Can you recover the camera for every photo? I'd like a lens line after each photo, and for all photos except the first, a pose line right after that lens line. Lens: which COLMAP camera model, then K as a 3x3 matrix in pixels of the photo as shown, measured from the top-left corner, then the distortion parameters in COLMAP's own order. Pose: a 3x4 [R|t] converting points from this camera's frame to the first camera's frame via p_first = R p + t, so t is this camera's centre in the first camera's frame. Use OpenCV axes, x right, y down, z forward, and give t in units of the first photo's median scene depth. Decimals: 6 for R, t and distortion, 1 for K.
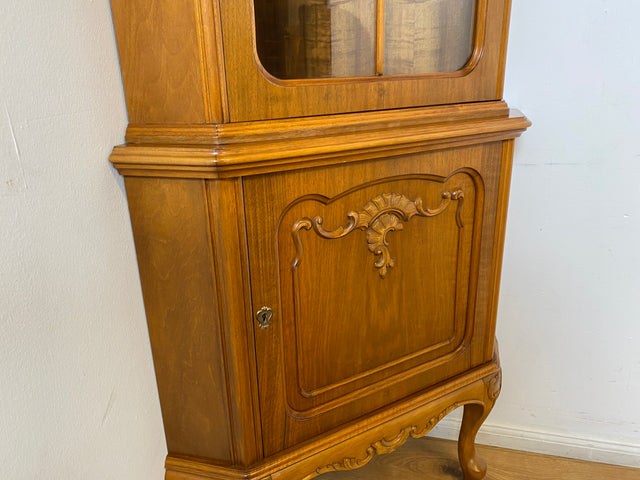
lens RADIAL K [[492.2, 0, 319.1], [0, 492.2, 231.2], [0, 0, 1]] dist [0.005783, -0.005989]
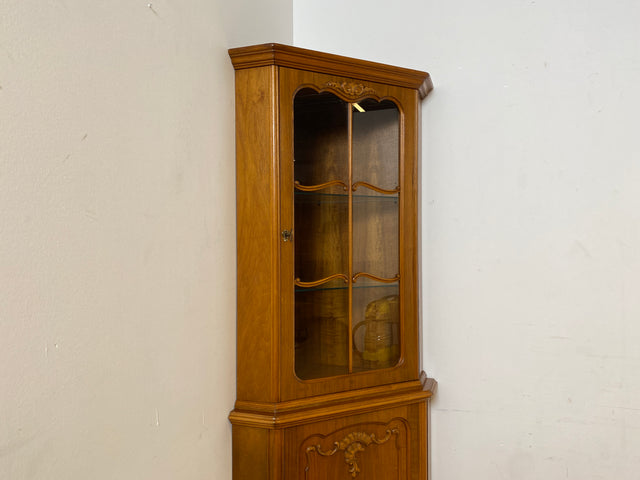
lens RADIAL K [[484.1, 0, 319.4], [0, 484.1, 237.5], [0, 0, 1]] dist [0.067110, -0.119231]
pose [[0.997707, 0.022836, -0.063706, 0.101543], [-0.042339, 0.944994, -0.324337, -0.172603], [0.052795, 0.326291, 0.943794, -1.118856]]
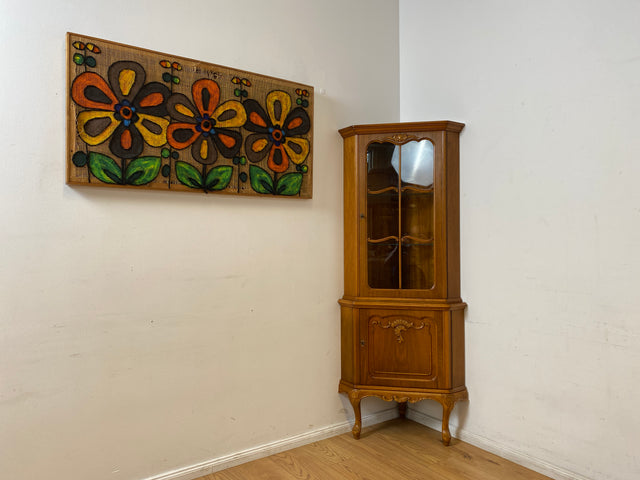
lens RADIAL K [[484.1, 0, 319.4], [0, 484.1, 237.5], [0, 0, 1]] dist [0.067110, -0.119231]
pose [[0.755738, 0.020716, -0.654546, 2.073120], [-0.226497, 0.946084, -0.231569, 0.328985], [0.614458, 0.323258, 0.719684, -2.245314]]
